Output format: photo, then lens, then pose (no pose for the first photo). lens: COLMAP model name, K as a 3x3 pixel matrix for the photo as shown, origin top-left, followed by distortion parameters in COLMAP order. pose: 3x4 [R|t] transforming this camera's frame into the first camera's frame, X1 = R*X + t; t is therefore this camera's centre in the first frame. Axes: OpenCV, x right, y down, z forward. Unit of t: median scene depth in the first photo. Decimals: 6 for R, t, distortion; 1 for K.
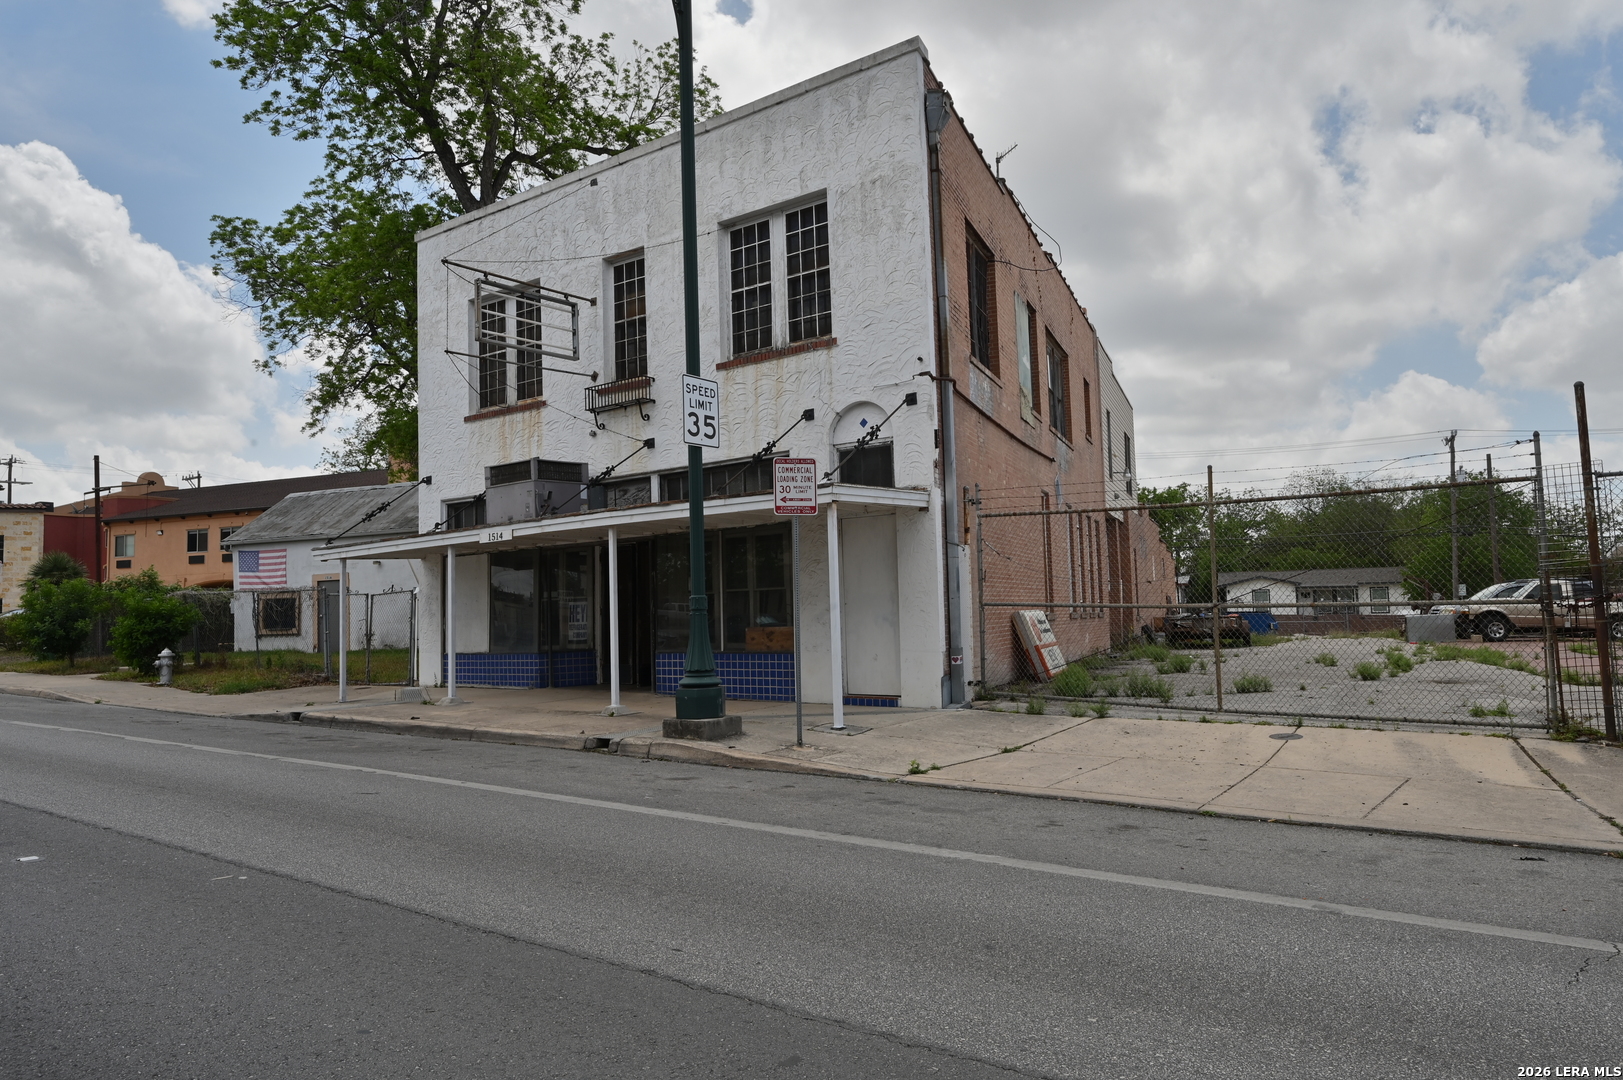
lens RADIAL K [[1089.2, 0, 814.5], [0, 1089.2, 537.9], [0, 0, 1]] dist [-0.003639, 0.003060]
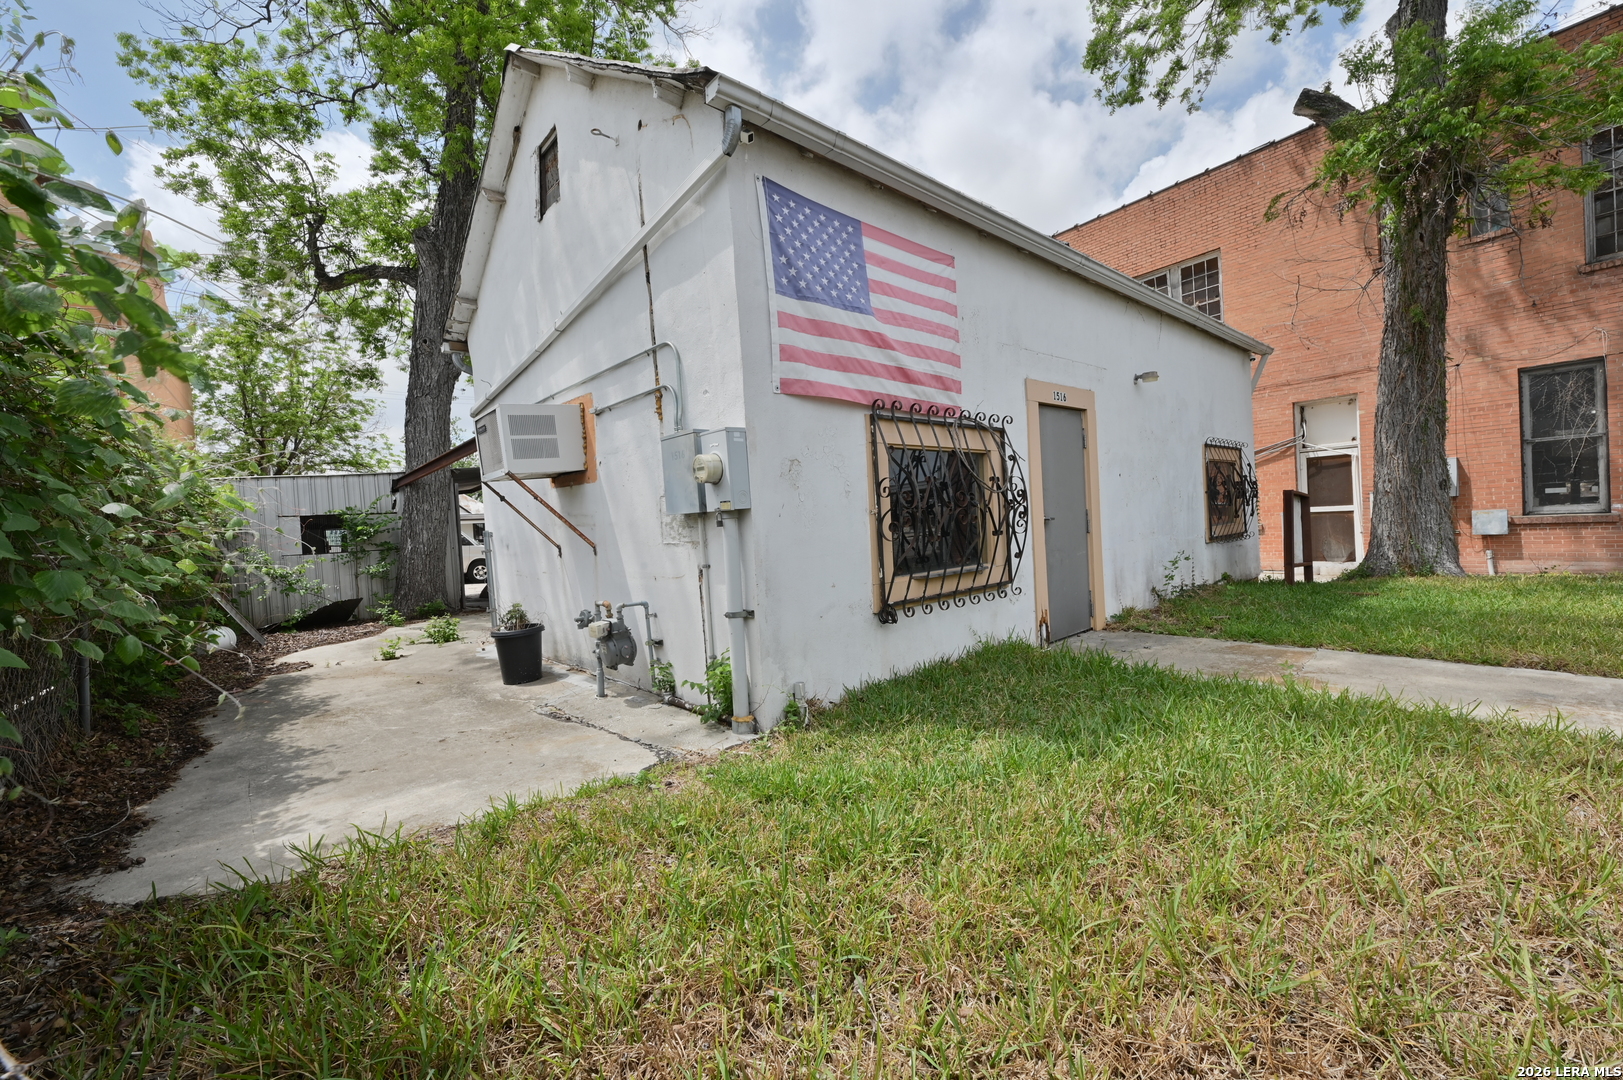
lens RADIAL K [[644.6, 0, 808.4], [0, 644.6, 535.9], [0, 0, 1]] dist [-0.000734, 0.000598]
pose [[0.498863, -0.014462, 0.866560, -1.218810], [-0.020563, 0.999382, 0.028516, 0.138292], [-0.866437, -0.032045, 0.498257, 1.828233]]
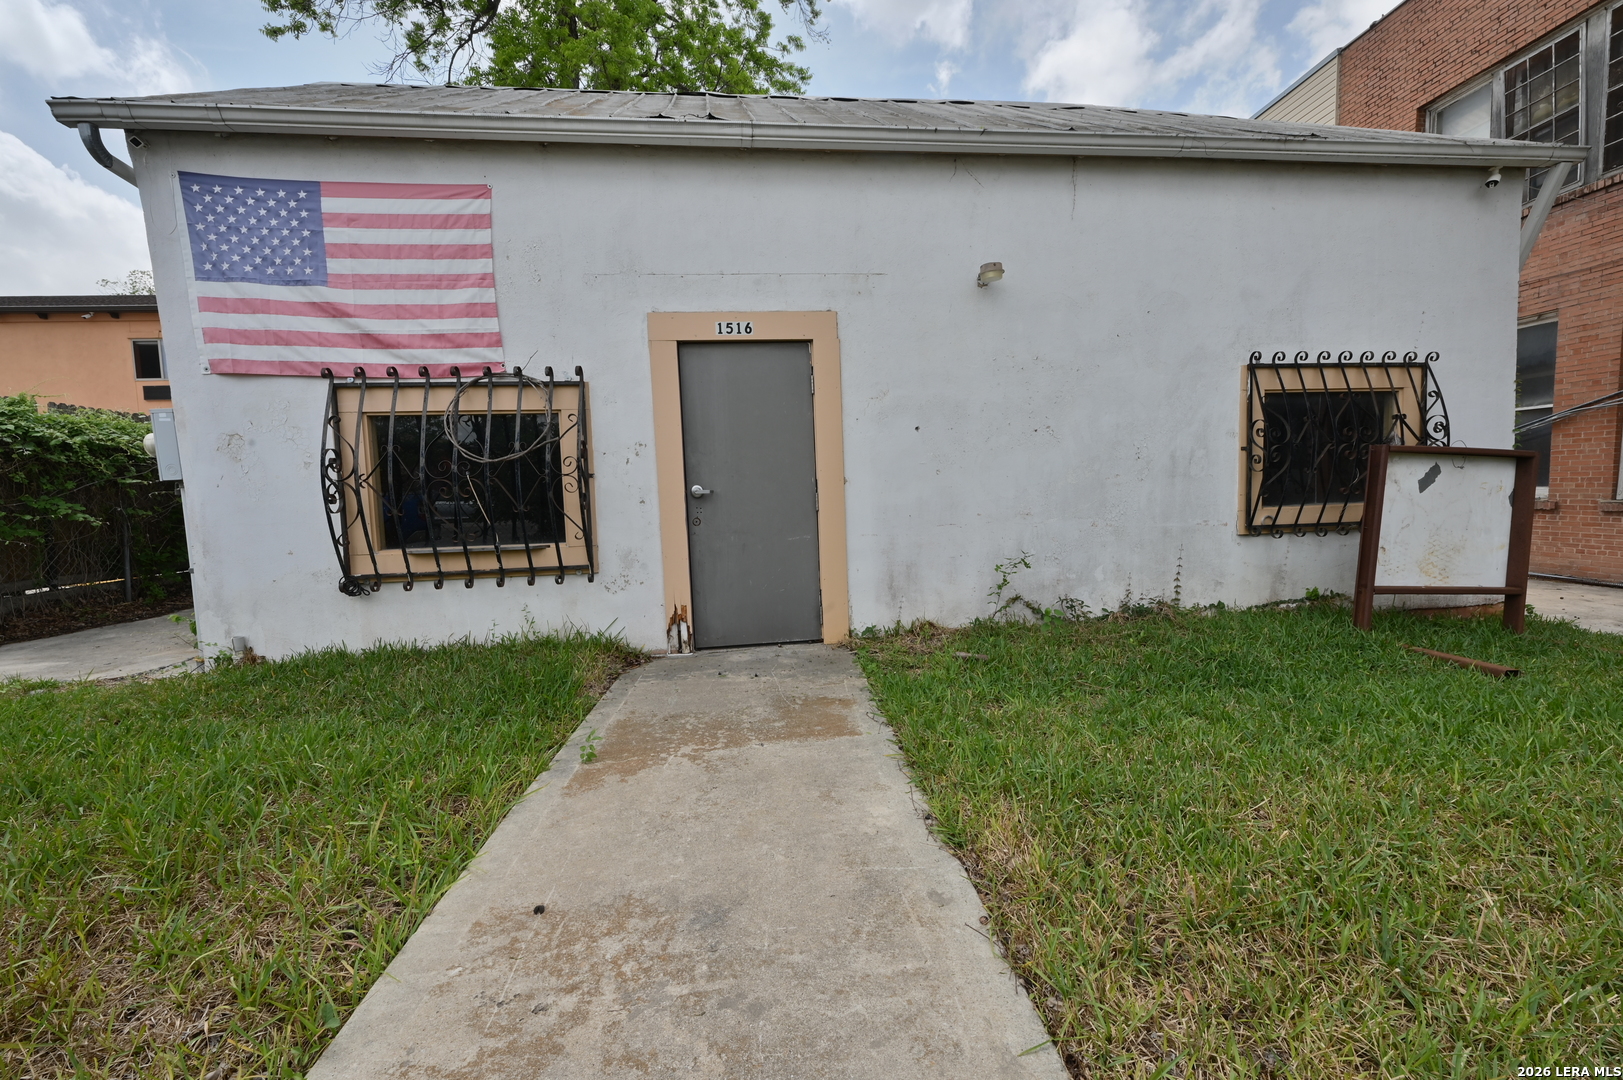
lens RADIAL K [[644.6, 0, 808.9], [0, 644.6, 539.2], [0, 0, 1]] dist [-0.000734, 0.000598]
pose [[0.901033, -0.033945, 0.432421, -0.932697], [-0.025865, 0.990954, 0.131685, 0.119376], [-0.432979, -0.129838, 0.892004, 1.625079]]
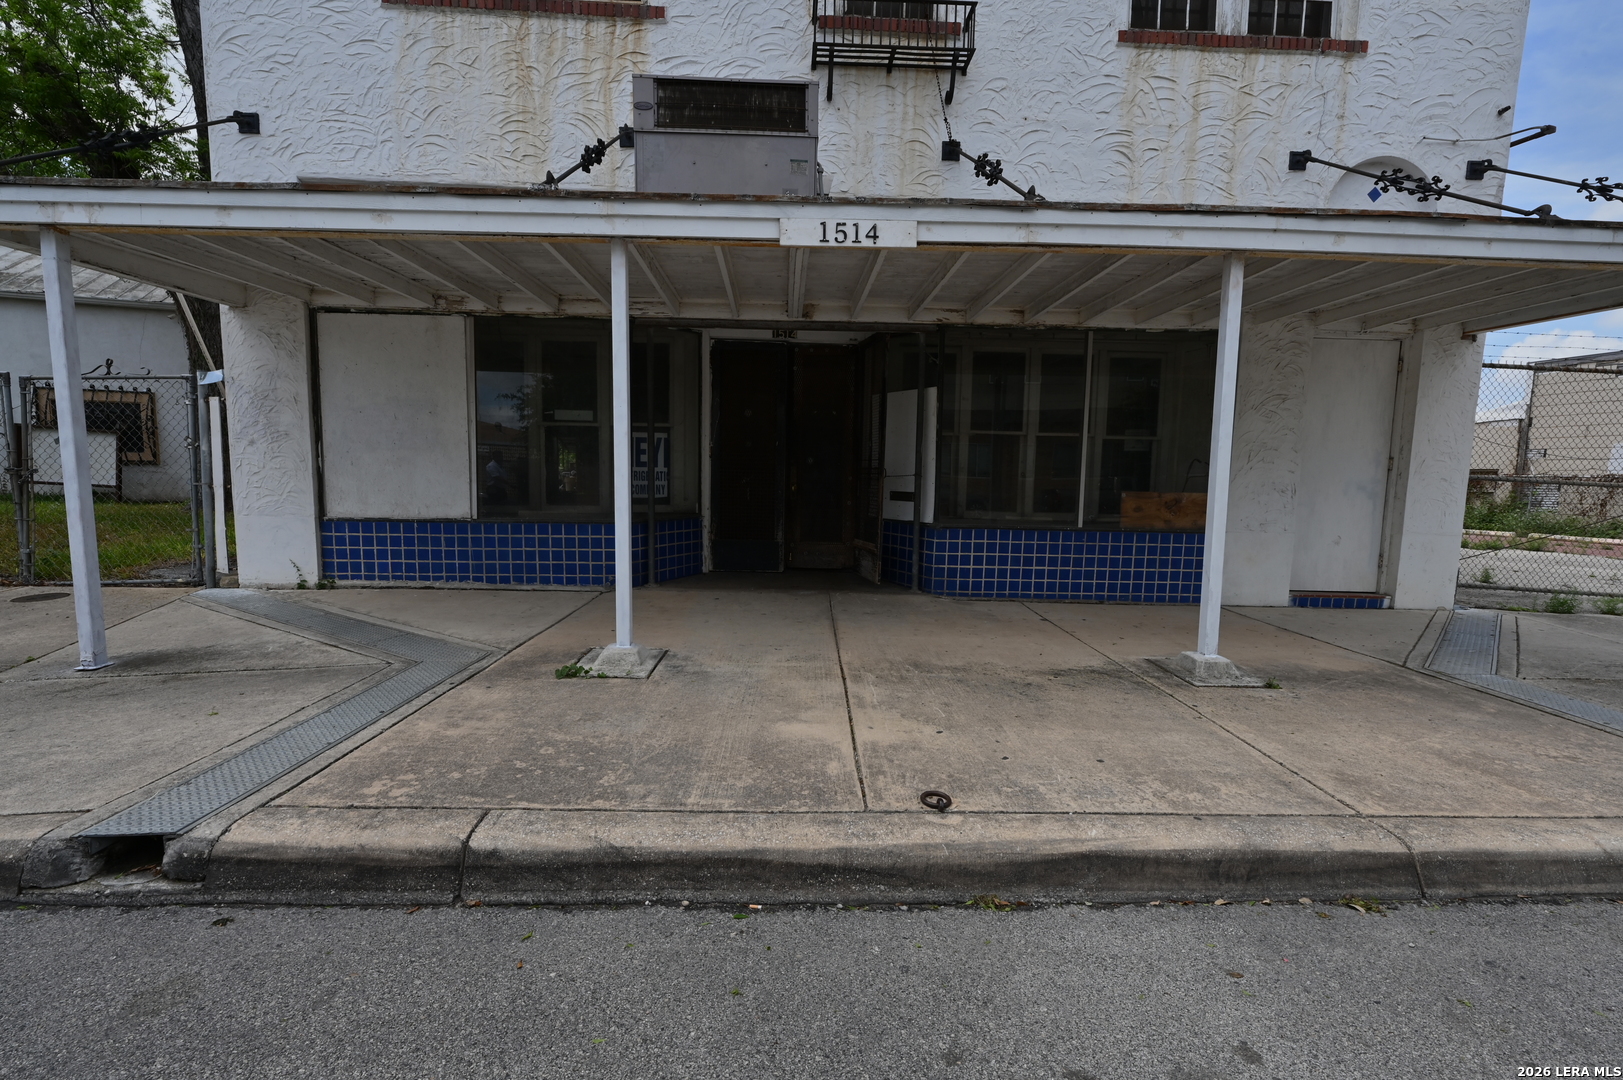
lens RADIAL K [[644.6, 0, 812.7], [0, 644.6, 537.1], [0, 0, 1]] dist [-0.000734, 0.000598]
pose [[0.776338, -0.018202, 0.630054, -0.420313], [-0.085254, 0.987365, 0.133574, 0.069578], [-0.624524, -0.157413, 0.764977, 0.774396]]
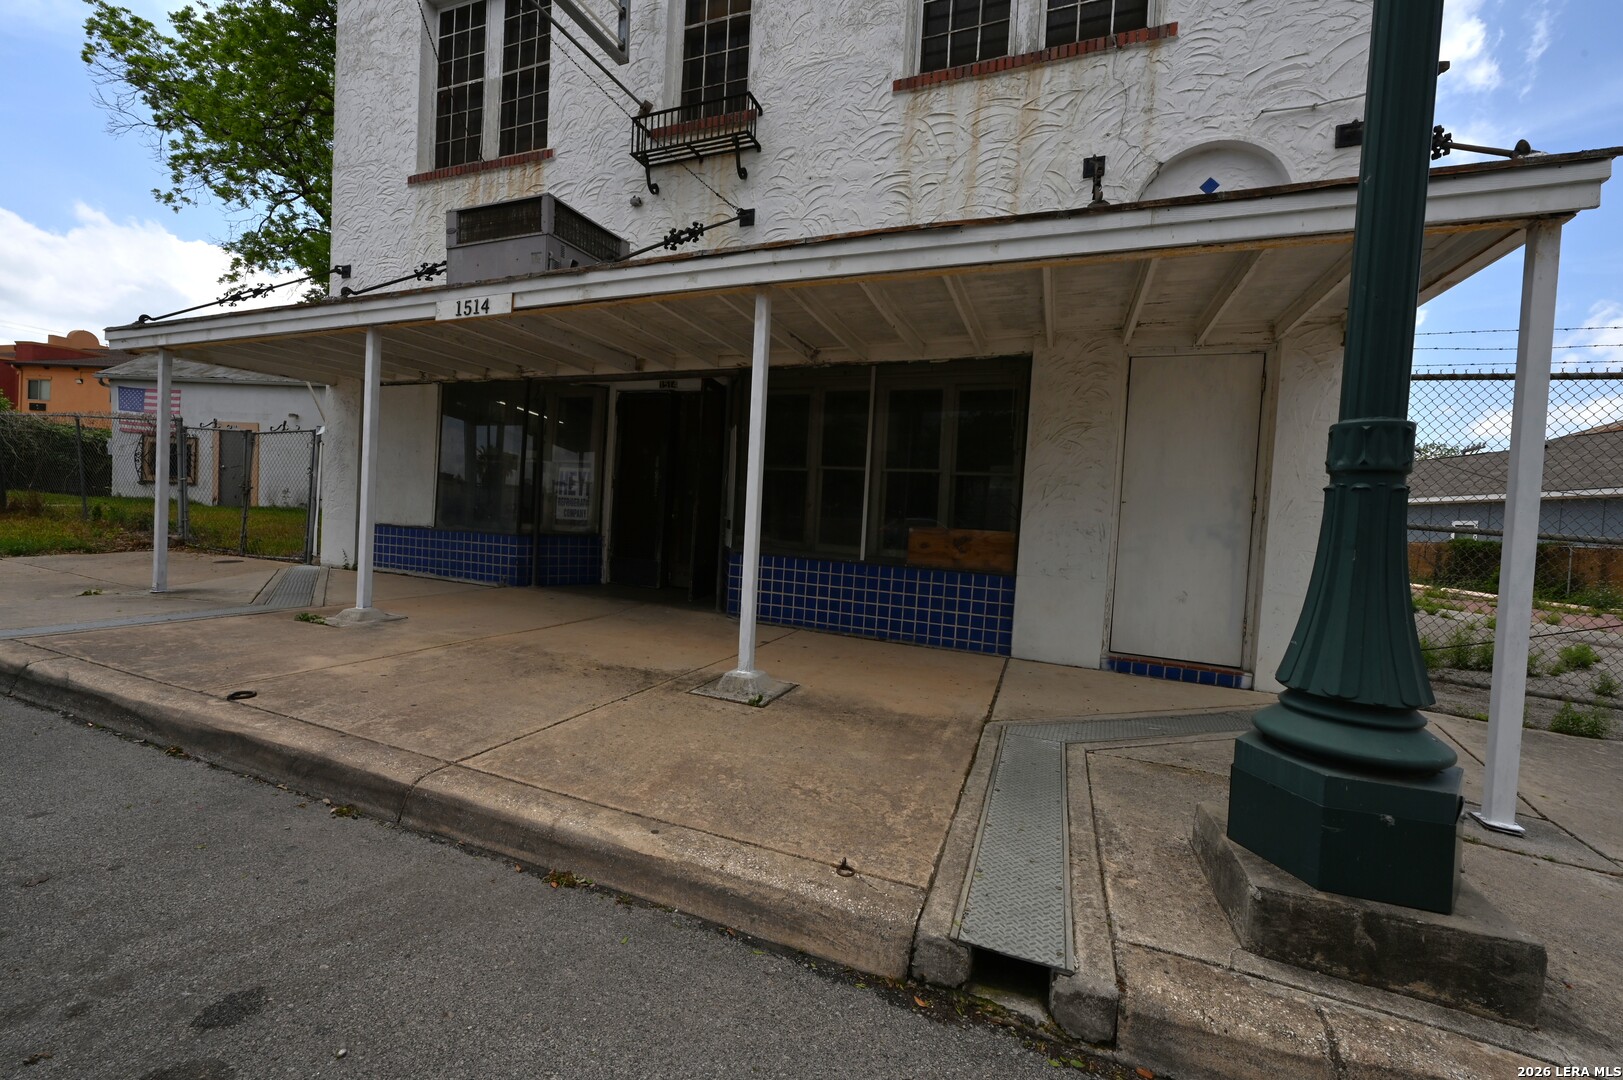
lens RADIAL K [[644.6, 0, 811.2], [0, 644.6, 536.9], [0, 0, 1]] dist [-0.000734, 0.000598]
pose [[0.962280, 0.073825, 0.261852, -0.200936], [-0.100659, 0.990789, 0.090577, 0.057477], [-0.252753, -0.113518, 0.960848, 0.625306]]
